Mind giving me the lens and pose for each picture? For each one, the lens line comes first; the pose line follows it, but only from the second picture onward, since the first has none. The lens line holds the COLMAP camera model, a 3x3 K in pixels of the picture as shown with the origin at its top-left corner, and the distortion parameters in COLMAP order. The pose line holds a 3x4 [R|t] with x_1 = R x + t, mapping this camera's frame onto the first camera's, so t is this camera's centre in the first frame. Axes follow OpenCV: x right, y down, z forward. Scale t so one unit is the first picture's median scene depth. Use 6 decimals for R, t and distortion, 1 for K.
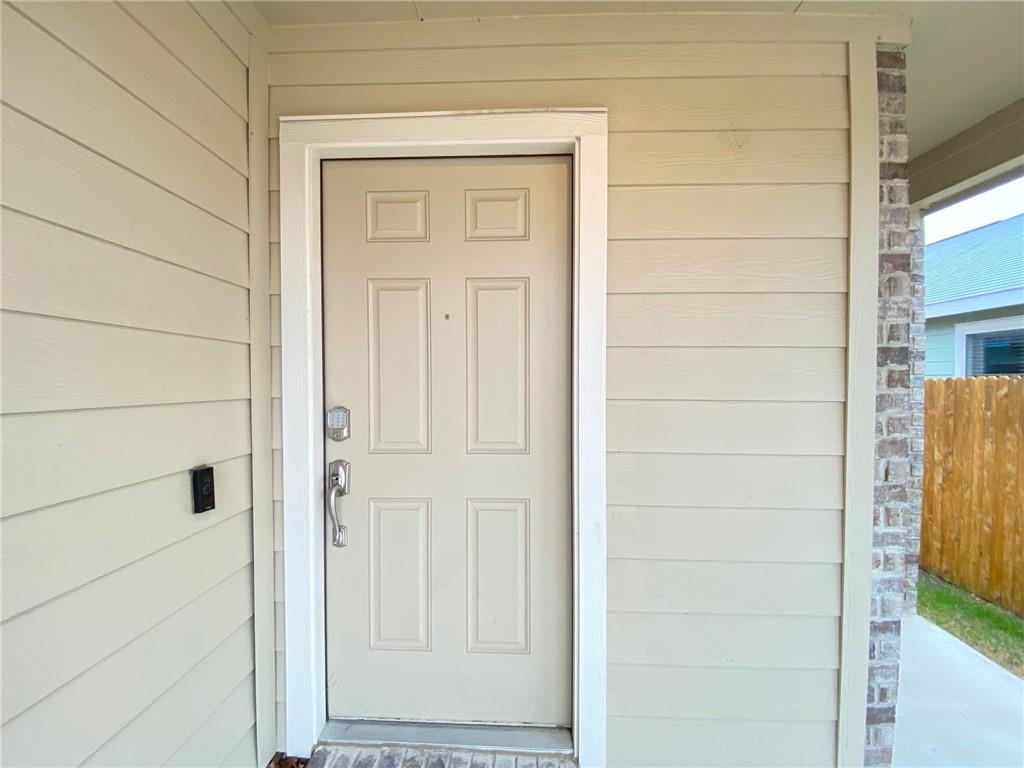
lens RADIAL K [[412.7, 0, 512.0], [0, 412.7, 384.0], [0, 0, 1]] dist [0.032988, -0.028803]
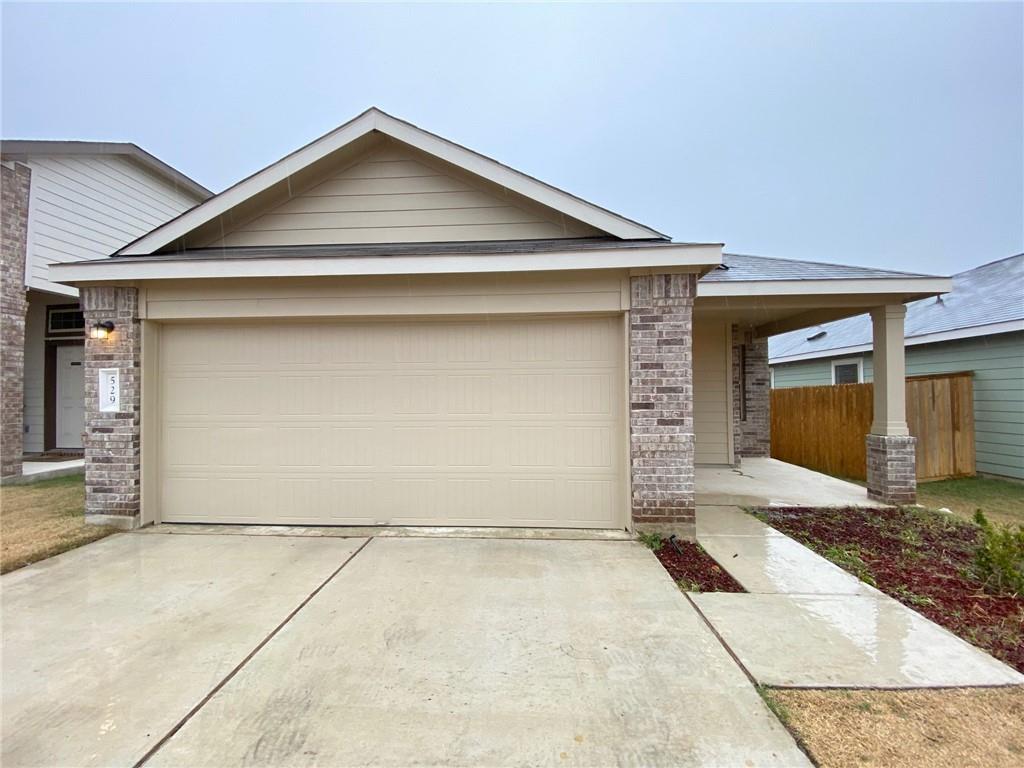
lens RADIAL K [[412.7, 0, 512.0], [0, 412.7, 384.0], [0, 0, 1]] dist [0.032988, -0.028803]
pose [[0.999587, -0.010578, -0.026717, -1.761373], [0.009797, 0.999525, -0.029213, 0.078049], [0.027014, 0.028939, 0.999216, -4.298865]]
